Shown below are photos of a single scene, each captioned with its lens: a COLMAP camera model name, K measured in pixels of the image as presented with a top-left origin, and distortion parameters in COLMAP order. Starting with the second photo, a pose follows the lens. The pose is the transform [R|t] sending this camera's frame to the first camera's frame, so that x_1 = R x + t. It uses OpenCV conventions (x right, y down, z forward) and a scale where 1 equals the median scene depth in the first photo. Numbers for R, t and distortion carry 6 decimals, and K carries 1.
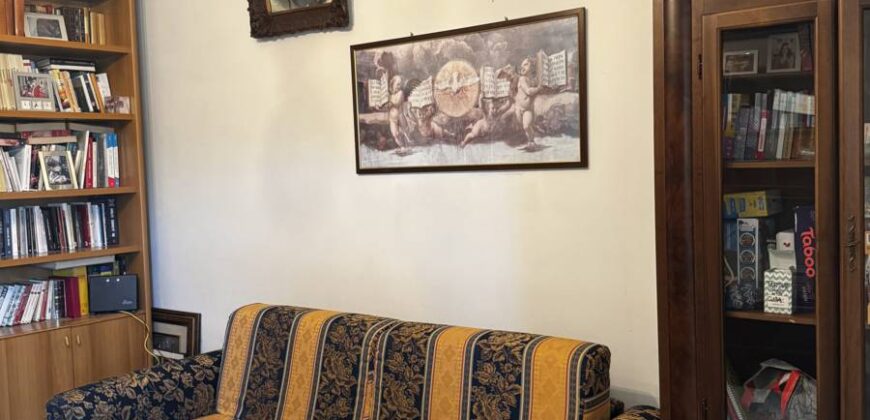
lens RADIAL K [[808.2, 0, 438.6], [0, 808.2, 210.8], [0, 0, 1]] dist [0.191058, -0.439292]
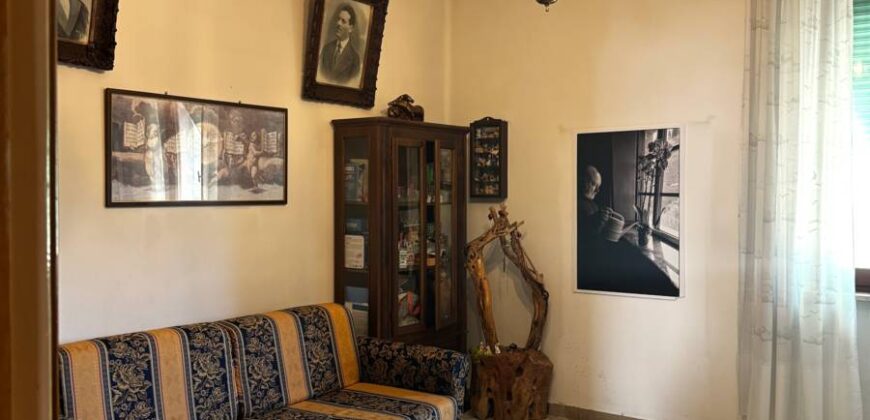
lens RADIAL K [[808.2, 0, 438.6], [0, 808.2, 210.8], [0, 0, 1]] dist [0.191058, -0.439292]
pose [[-0.013068, 0.004933, 0.999902, -1.344963], [0.048294, 0.998824, -0.004296, -0.016618], [-0.998748, 0.048233, -0.013291, 0.655641]]
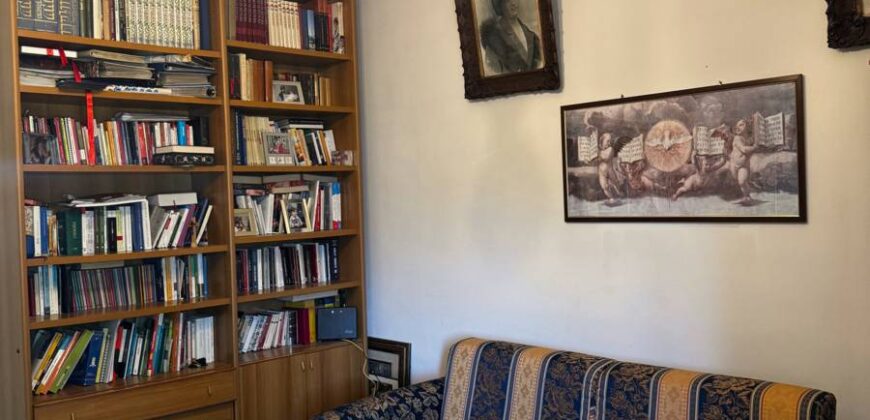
lens RADIAL K [[808.2, 0, 438.6], [0, 808.2, 210.8], [0, 0, 1]] dist [0.191058, -0.439292]
pose [[0.988073, 0.001076, -0.153980, -0.113986], [-0.005499, 0.999584, -0.028302, -0.032459], [0.153886, 0.028811, 0.987668, -0.121423]]
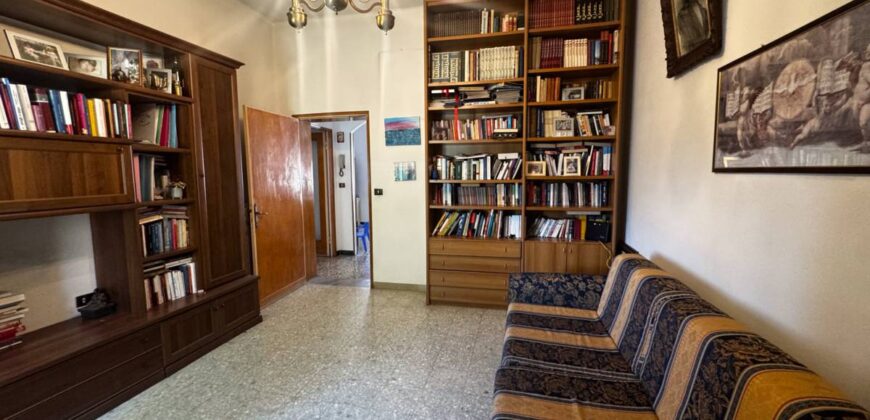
lens RADIAL K [[356.3, 0, 432.9], [0, 356.3, 208.4], [0, 0, 1]] dist [-0.002599, 0.000125]
pose [[0.406374, 0.122571, -0.905448, 0.259727], [-0.051646, 0.992458, 0.111170, -0.032650], [0.912246, 0.001586, 0.409640, 0.427093]]
